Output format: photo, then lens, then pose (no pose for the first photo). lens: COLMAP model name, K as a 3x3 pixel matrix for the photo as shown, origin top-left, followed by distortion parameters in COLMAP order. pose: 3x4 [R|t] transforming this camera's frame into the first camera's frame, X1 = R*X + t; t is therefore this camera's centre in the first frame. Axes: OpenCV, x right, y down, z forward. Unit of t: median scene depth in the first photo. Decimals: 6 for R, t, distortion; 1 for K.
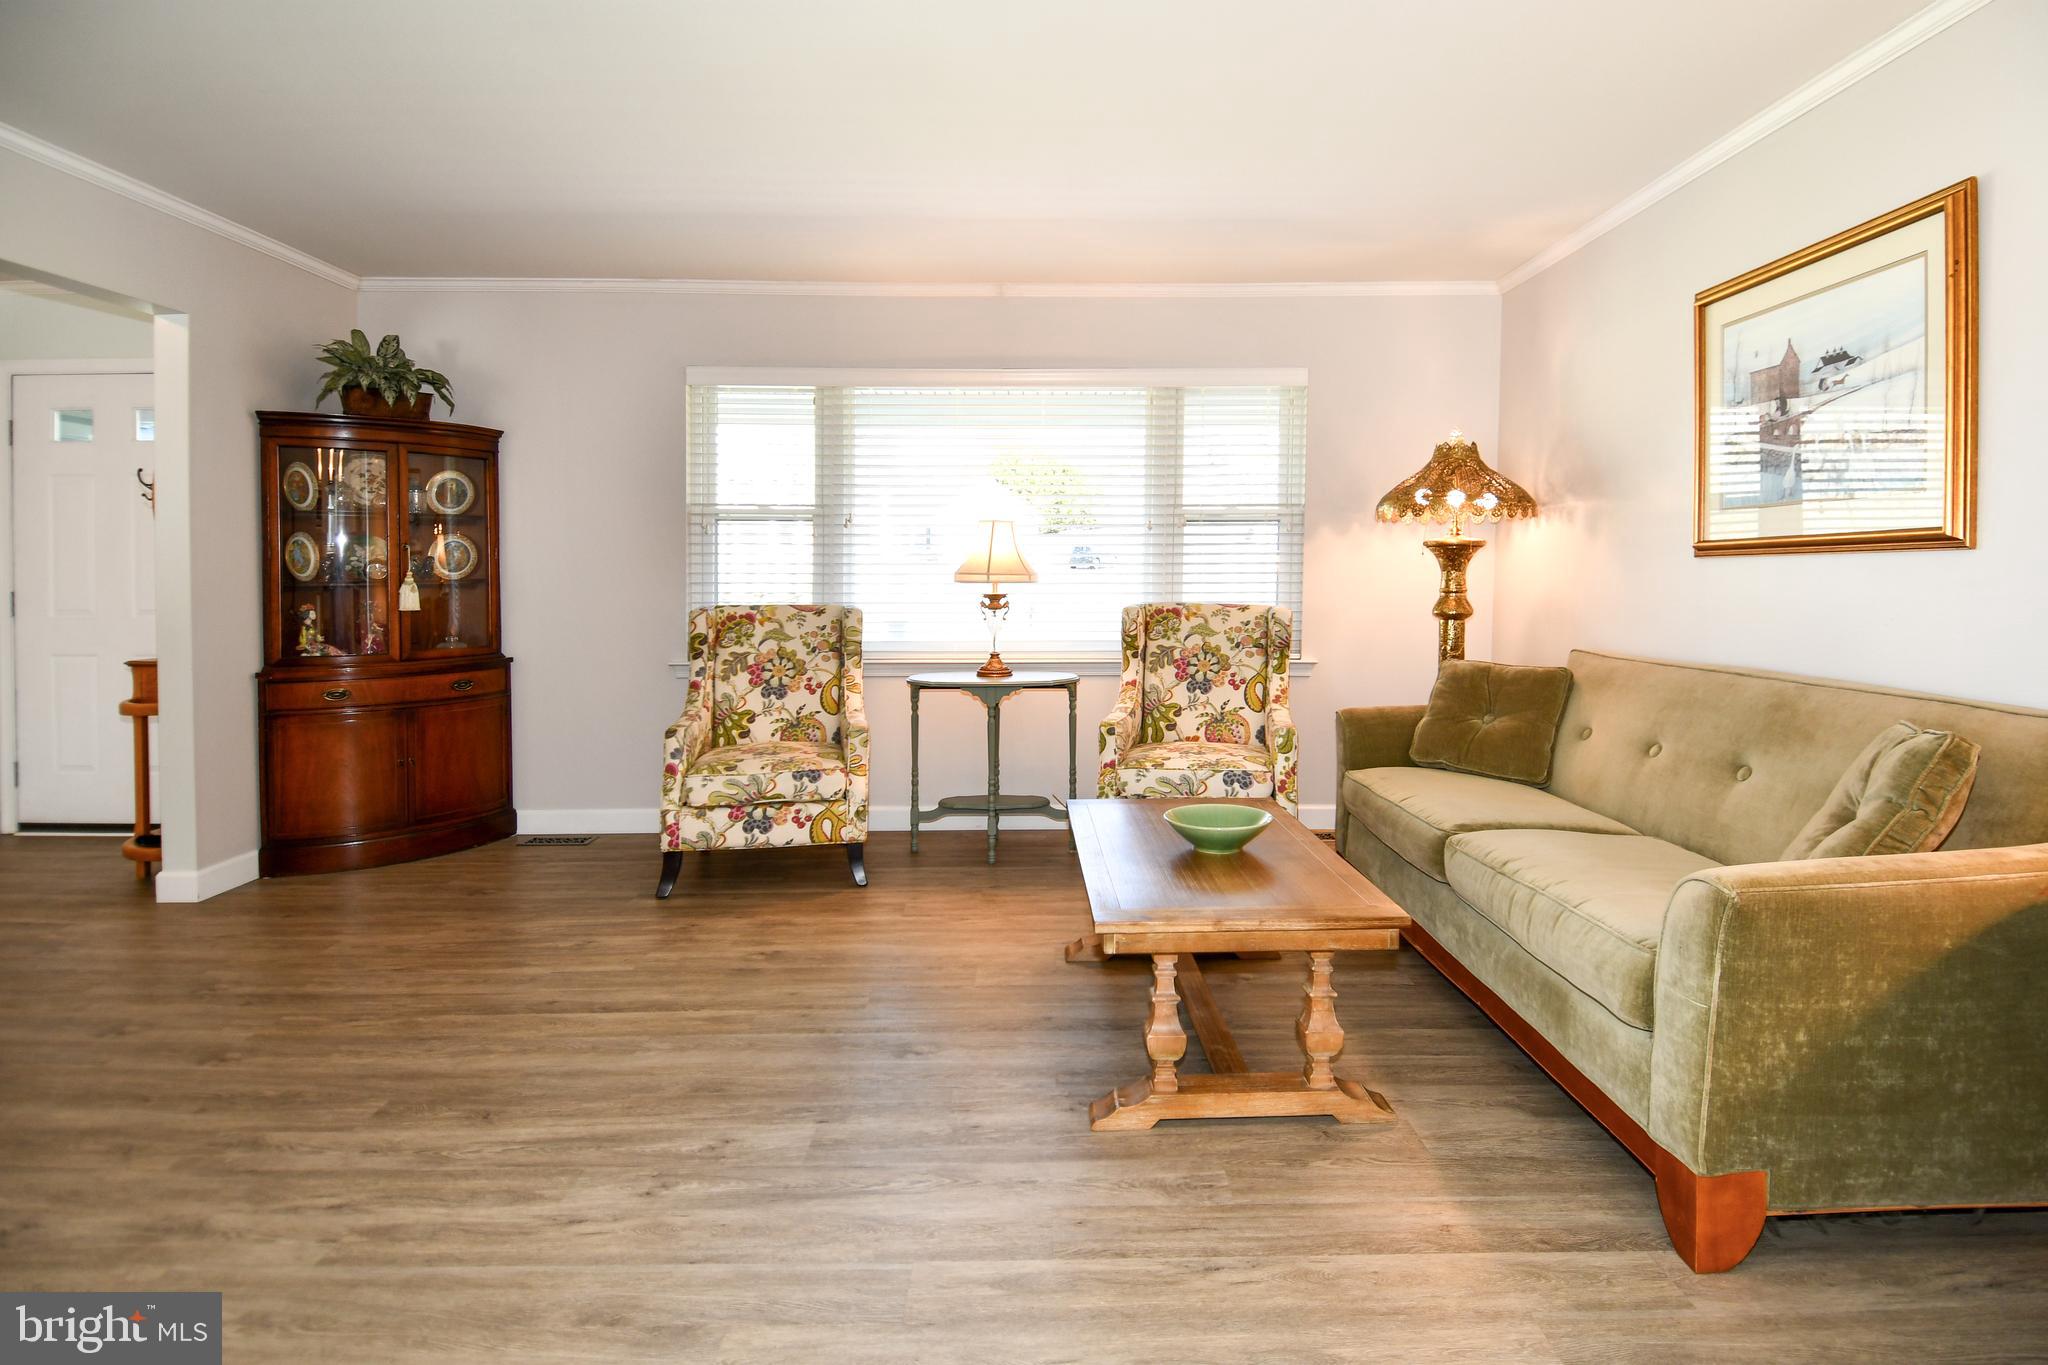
lens RADIAL K [[1105.4, 0, 1041.4], [0, 1105.4, 645.6], [0, 0, 1]] dist [0.055764, -0.055609]
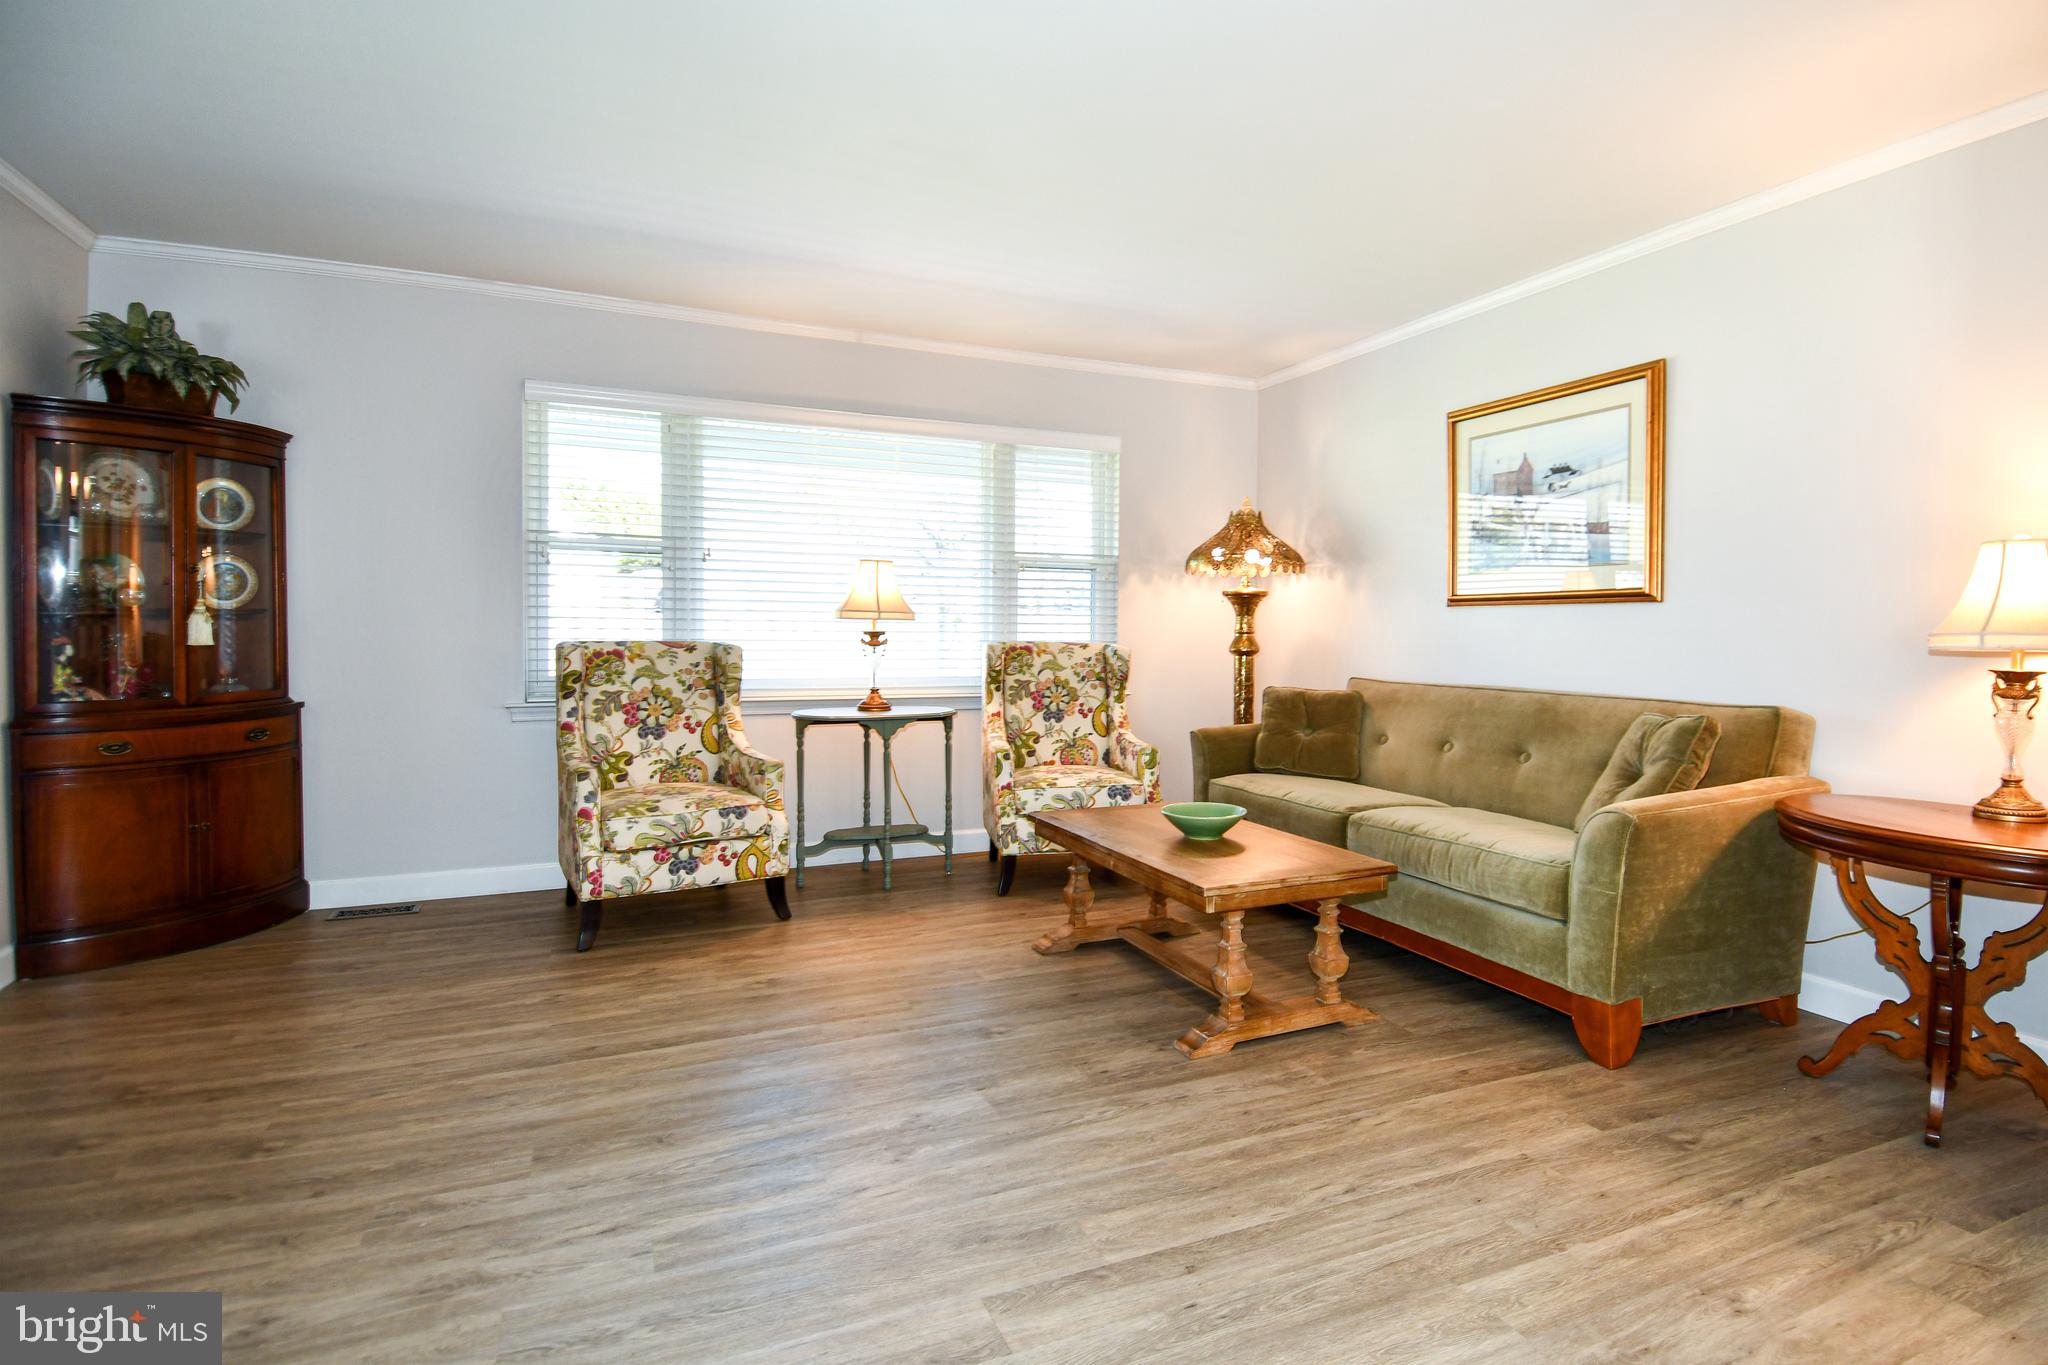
lens RADIAL K [[1121.7, 0, 1118.5], [0, 1121.7, 693.4], [0, 0, 1]] dist [0.065834, -0.062690]
pose [[0.903014, -0.016378, 0.429299, -0.330532], [0.017131, 0.999851, 0.002112, 0.014992], [-0.429270, 0.005447, 0.903160, -0.057931]]
